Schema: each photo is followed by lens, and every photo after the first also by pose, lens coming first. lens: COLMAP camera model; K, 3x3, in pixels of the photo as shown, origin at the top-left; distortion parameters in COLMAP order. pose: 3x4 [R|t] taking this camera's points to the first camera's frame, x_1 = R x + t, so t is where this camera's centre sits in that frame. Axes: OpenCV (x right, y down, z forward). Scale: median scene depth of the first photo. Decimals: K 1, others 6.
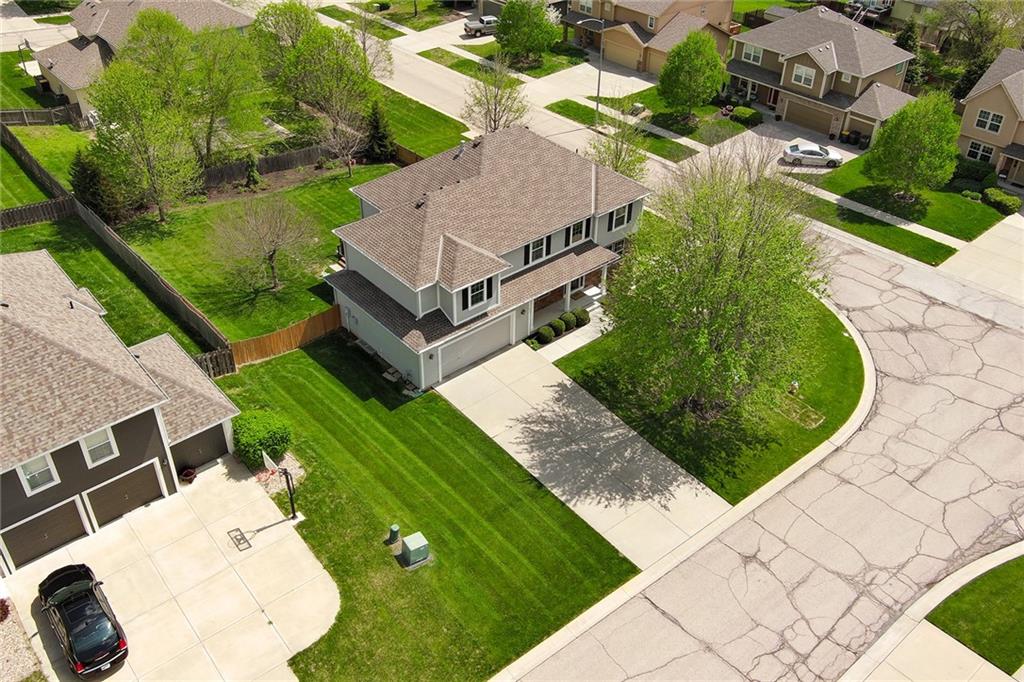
lens RADIAL K [[844.0, 0, 512.0], [0, 844.0, 341.0], [0, 0, 1]] dist [0.008880, -0.003924]
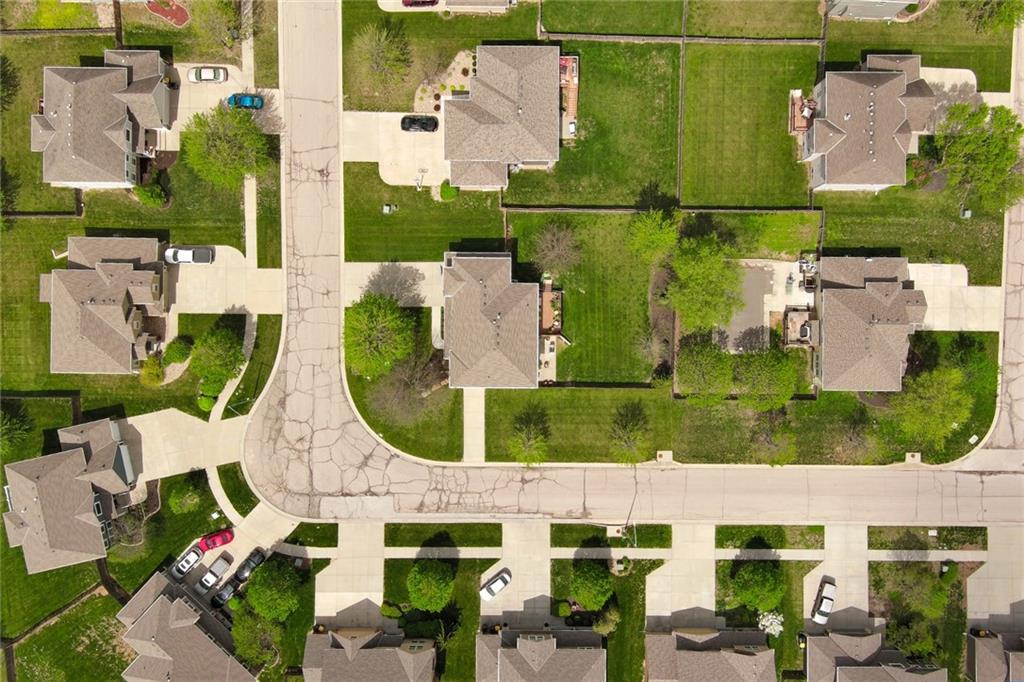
lens RADIAL K [[805.4, 0, 512.0], [0, 805.4, 341.0], [0, 0, 1]] dist [0.005165, -0.003282]
pose [[-0.657646, 0.753320, -0.003291, -0.029239], [-0.458719, -0.396988, 0.794970, -2.203833], [0.597561, 0.524318, 0.606640, -0.301605]]
